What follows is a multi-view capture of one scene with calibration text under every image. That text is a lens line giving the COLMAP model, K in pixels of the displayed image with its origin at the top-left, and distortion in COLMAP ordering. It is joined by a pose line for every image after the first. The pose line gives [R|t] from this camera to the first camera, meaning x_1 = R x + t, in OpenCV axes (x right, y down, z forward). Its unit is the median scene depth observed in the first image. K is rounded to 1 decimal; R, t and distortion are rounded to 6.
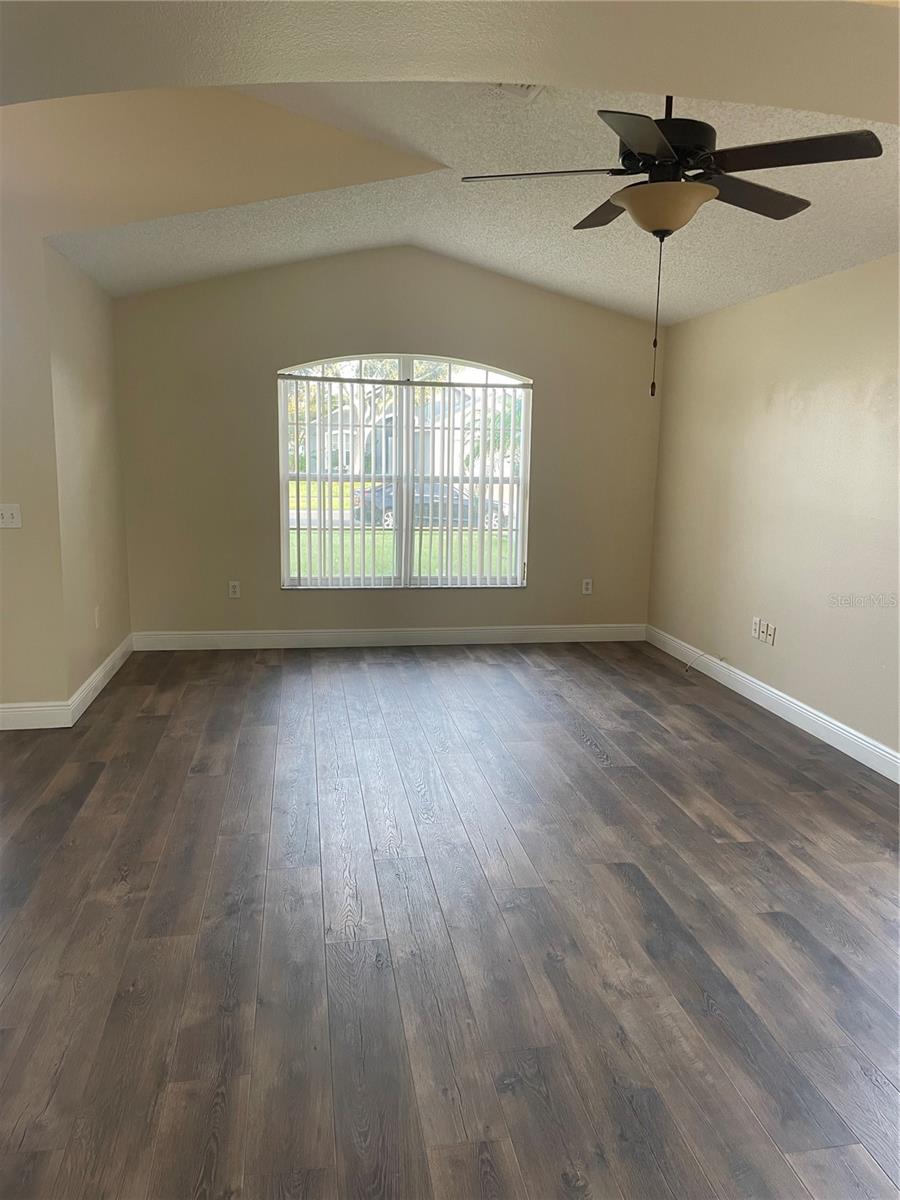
lens RADIAL K [[925.6, 0, 445.4], [0, 925.6, 598.8], [0, 0, 1]] dist [0.110841, -0.052173]
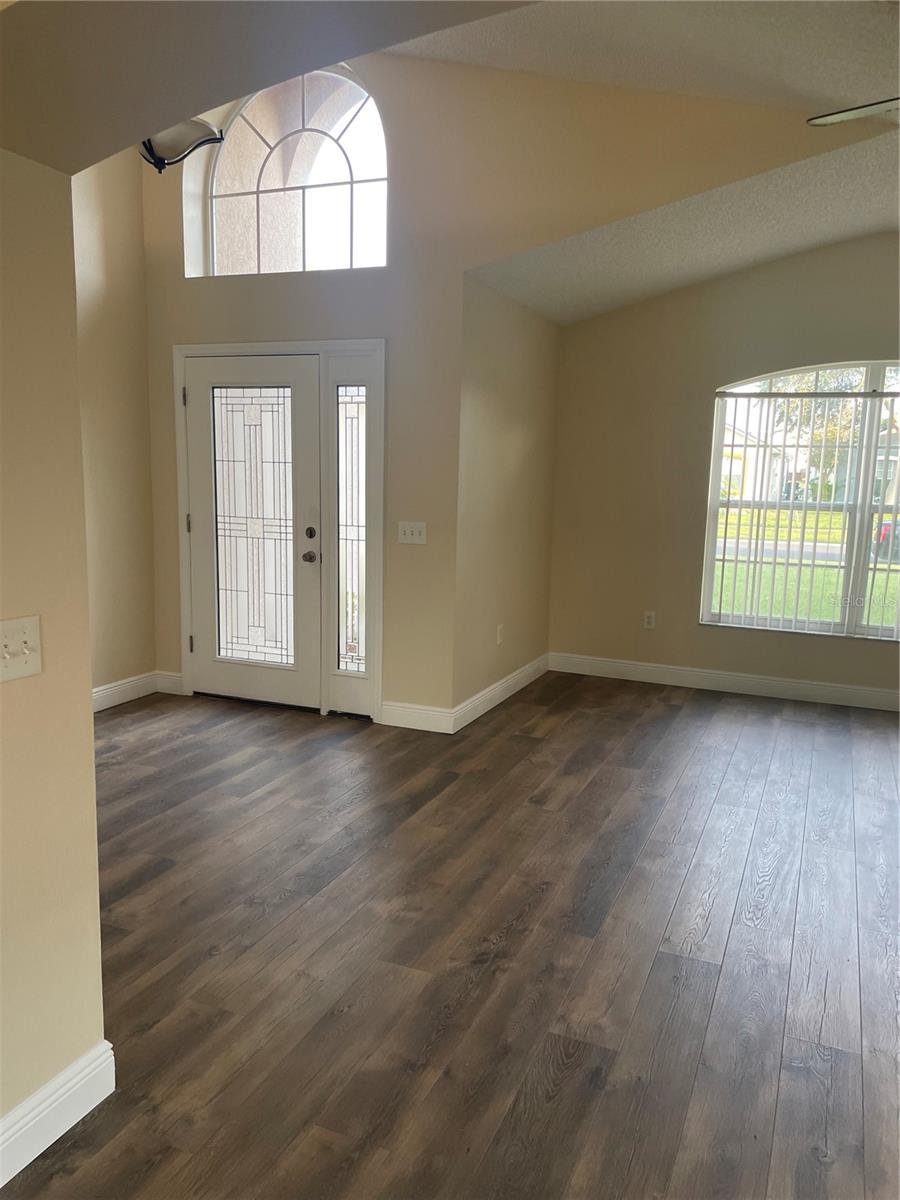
lens RADIAL K [[925.6, 0, 446.6], [0, 925.6, 596.4], [0, 0, 1]] dist [0.110841, -0.052173]
pose [[0.846597, 0.081988, -0.525882, 0.121847], [-0.098529, 0.995128, -0.003473, -0.012128], [0.523036, 0.054755, 0.850550, 0.100283]]
